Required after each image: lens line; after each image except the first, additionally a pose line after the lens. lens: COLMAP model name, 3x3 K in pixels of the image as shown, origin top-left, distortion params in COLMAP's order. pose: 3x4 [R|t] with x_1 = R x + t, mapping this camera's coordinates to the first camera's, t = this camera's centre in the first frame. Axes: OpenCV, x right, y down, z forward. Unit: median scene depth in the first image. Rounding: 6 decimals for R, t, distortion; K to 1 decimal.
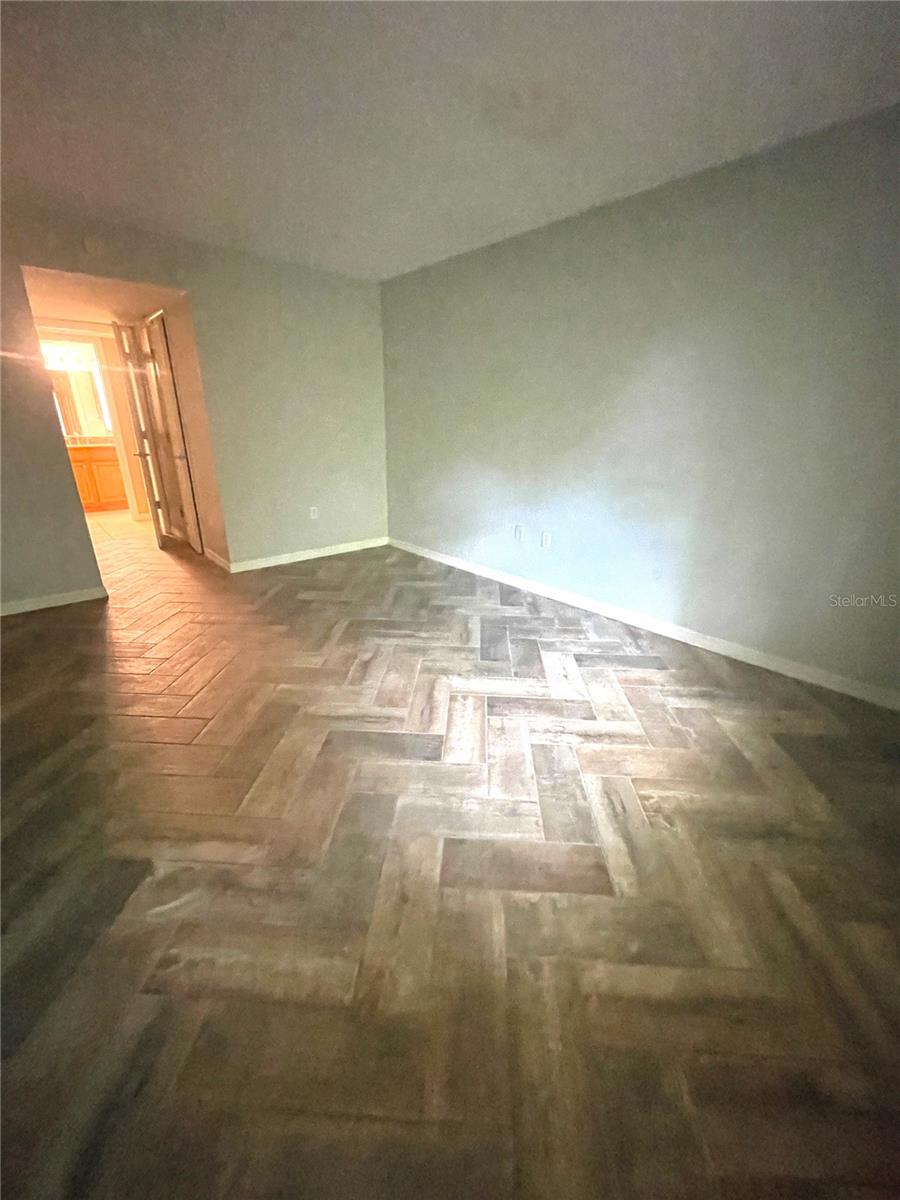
lens RADIAL K [[484.2, 0, 451.5], [0, 484.2, 600.8], [0, 0, 1]] dist [-0.000803, 0.000349]
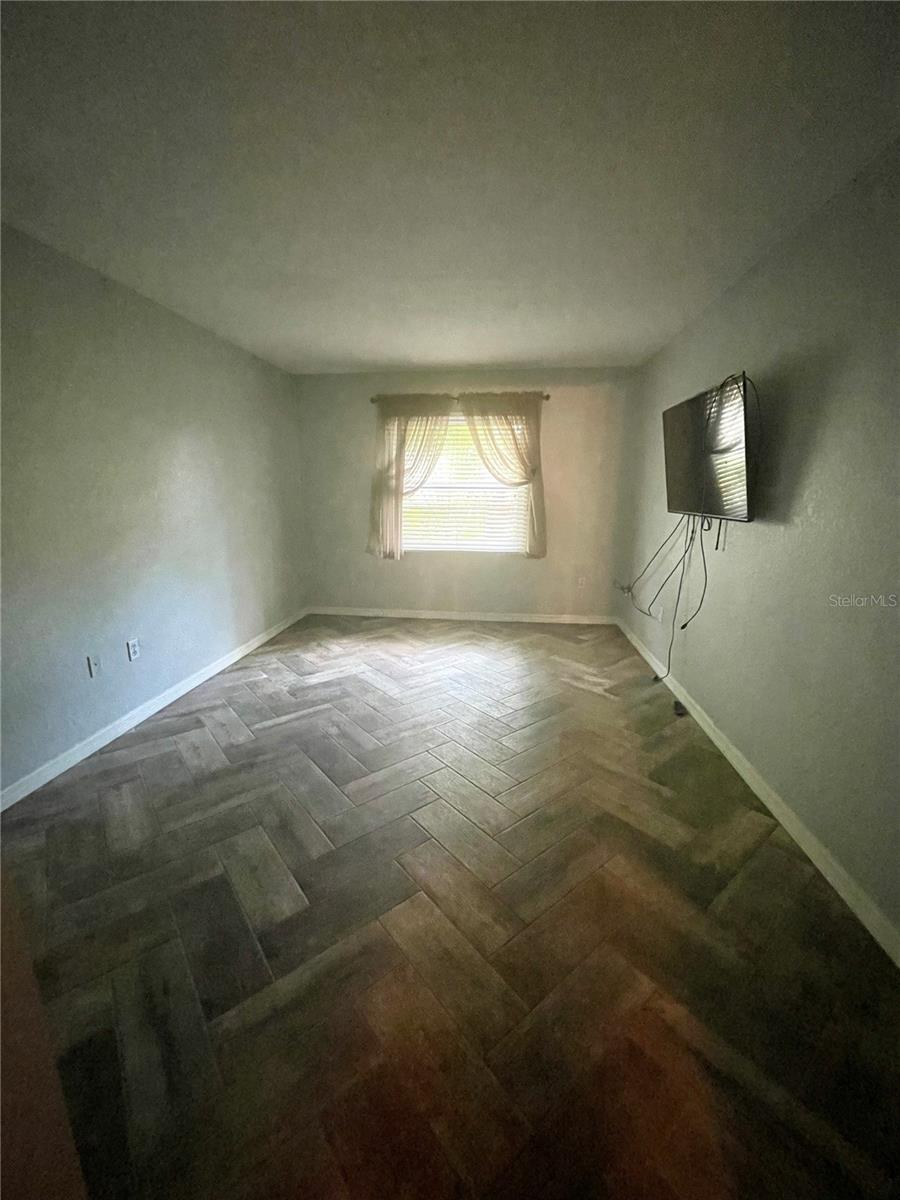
lens RADIAL K [[484.2, 0, 451.5], [0, 484.2, 600.8], [0, 0, 1]] dist [-0.000803, 0.000349]
pose [[-0.672203, -0.181835, 0.717690, -1.002422], [0.247660, 0.858303, 0.449423, -0.603911], [-0.697716, 0.479847, -0.531920, 1.483529]]
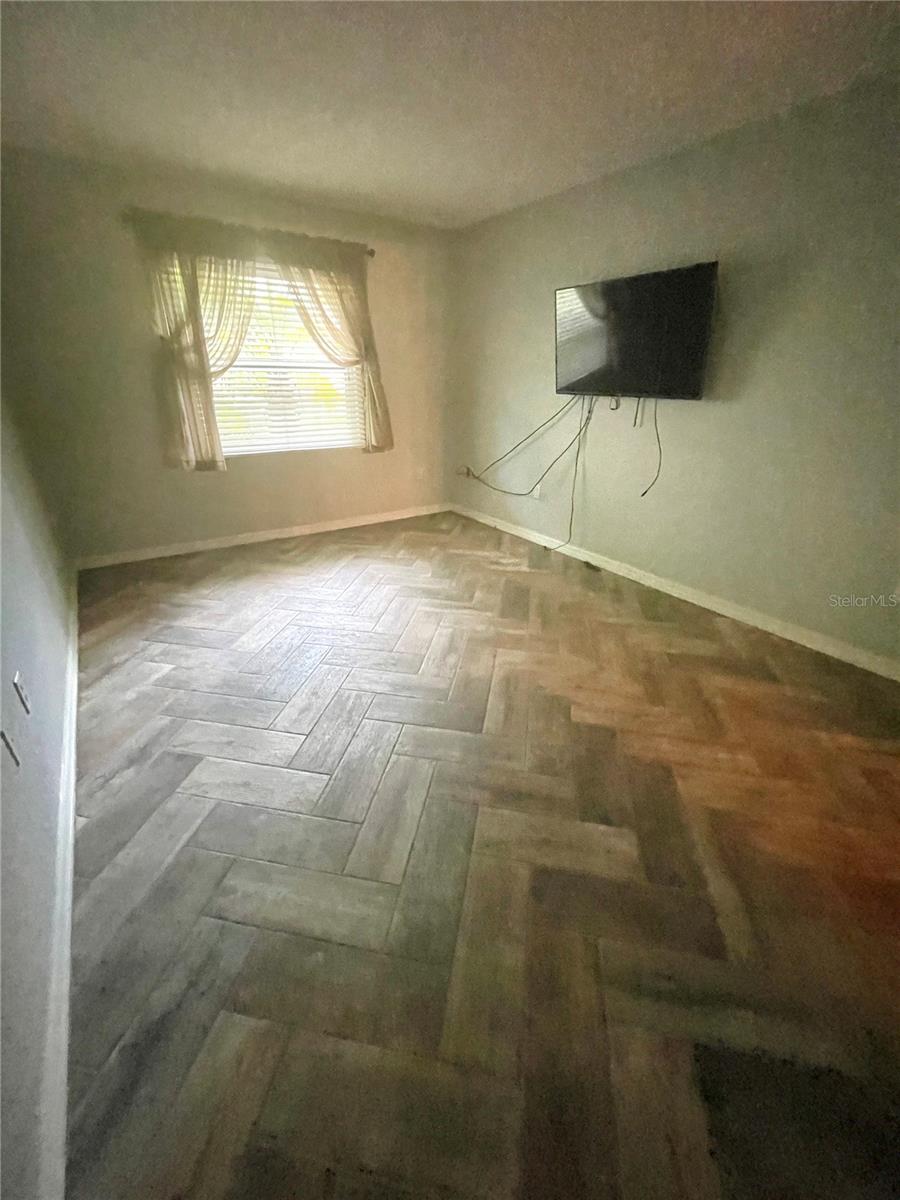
lens RADIAL K [[484.2, 0, 451.5], [0, 484.2, 600.8], [0, 0, 1]] dist [-0.000803, 0.000349]
pose [[-0.992178, -0.073420, 0.100952, -0.287534], [0.020801, 0.700181, 0.713663, -0.672635], [-0.123082, 0.710181, -0.693177, 1.720914]]
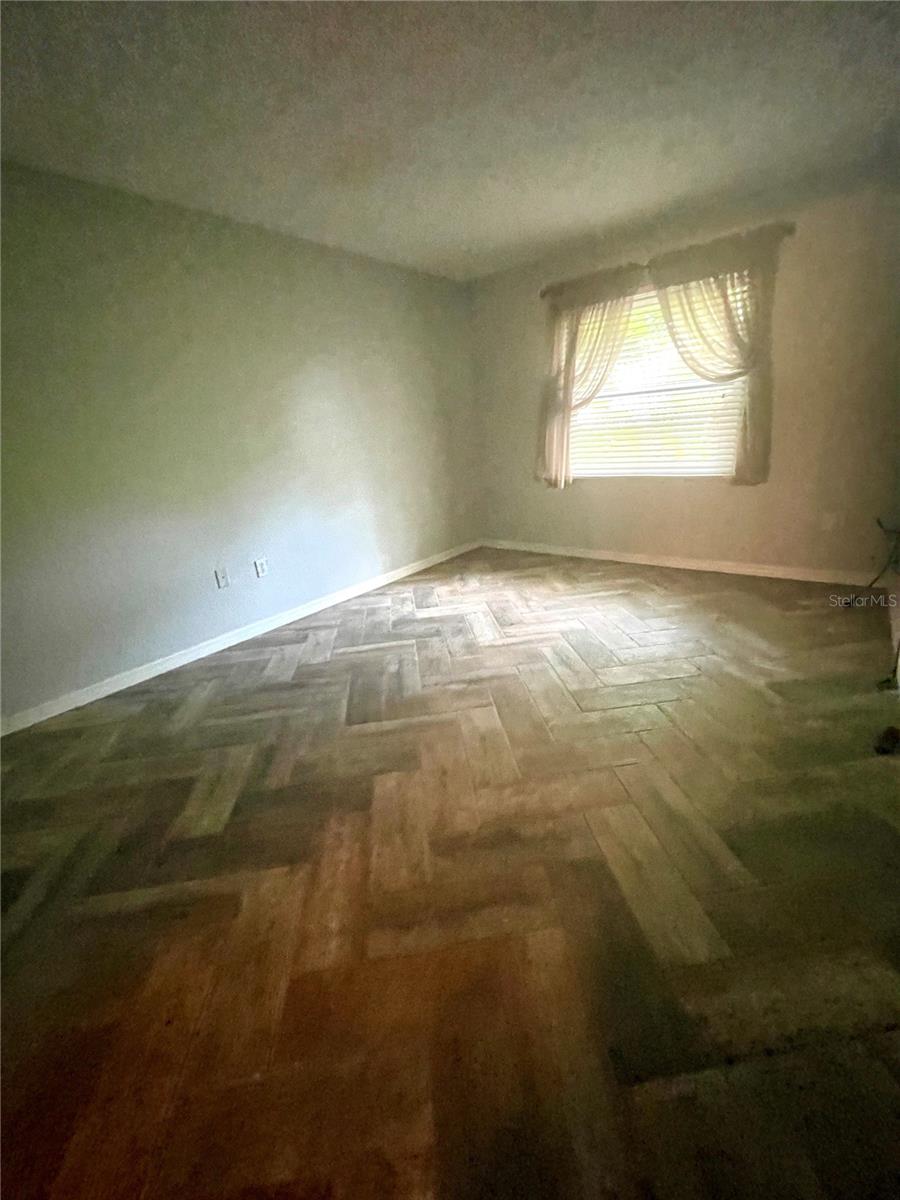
lens RADIAL K [[484.2, 0, 451.5], [0, 484.2, 600.8], [0, 0, 1]] dist [-0.000803, 0.000349]
pose [[-0.178442, -0.328277, 0.927574, -1.042753], [0.413497, 0.830402, 0.373434, -0.384541], [-0.892849, 0.450185, -0.012437, 1.055082]]
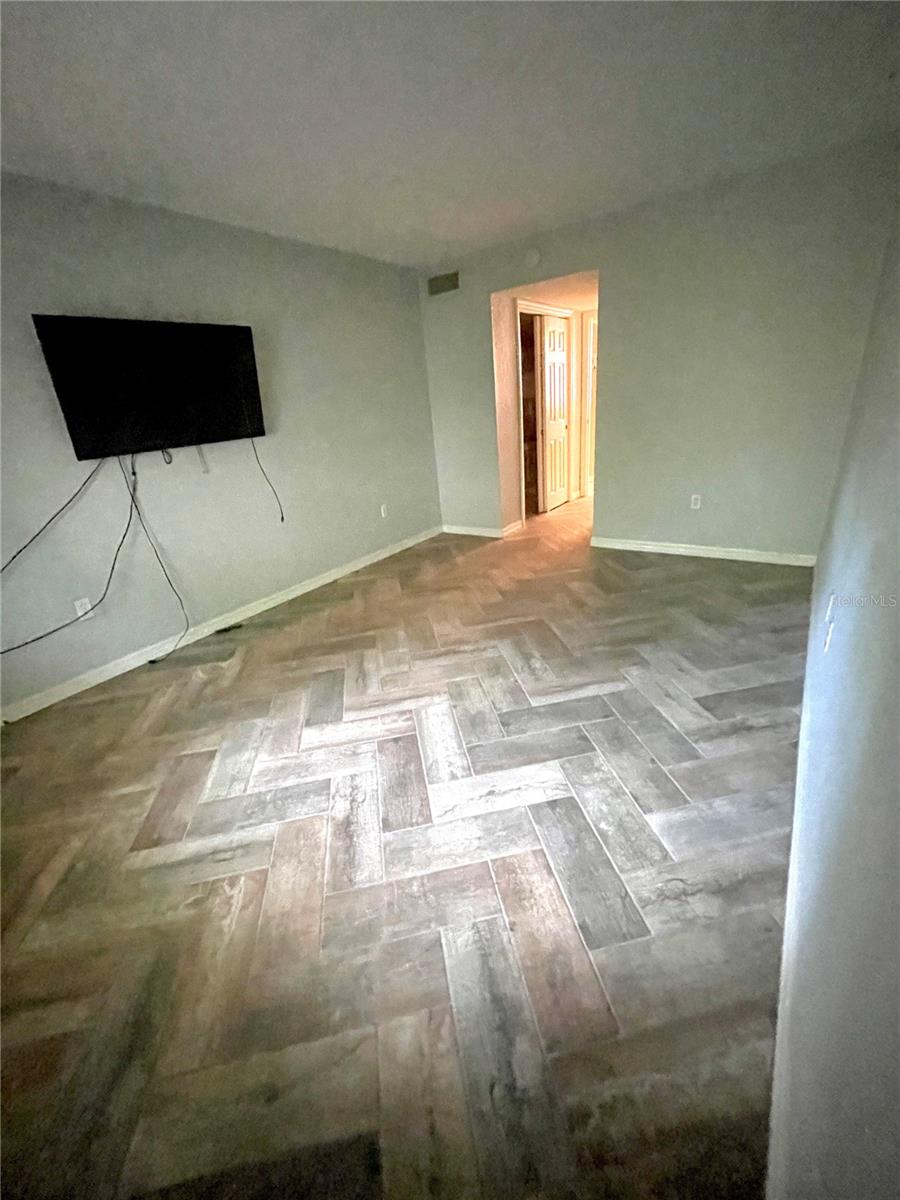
lens RADIAL K [[484.2, 0, 451.5], [0, 484.2, 600.8], [0, 0, 1]] dist [-0.000803, 0.000349]
pose [[0.227912, 0.347843, -0.909429, 0.780709], [-0.255545, 0.922638, 0.288853, -0.290085], [0.939549, 0.166567, 0.299170, 0.722860]]
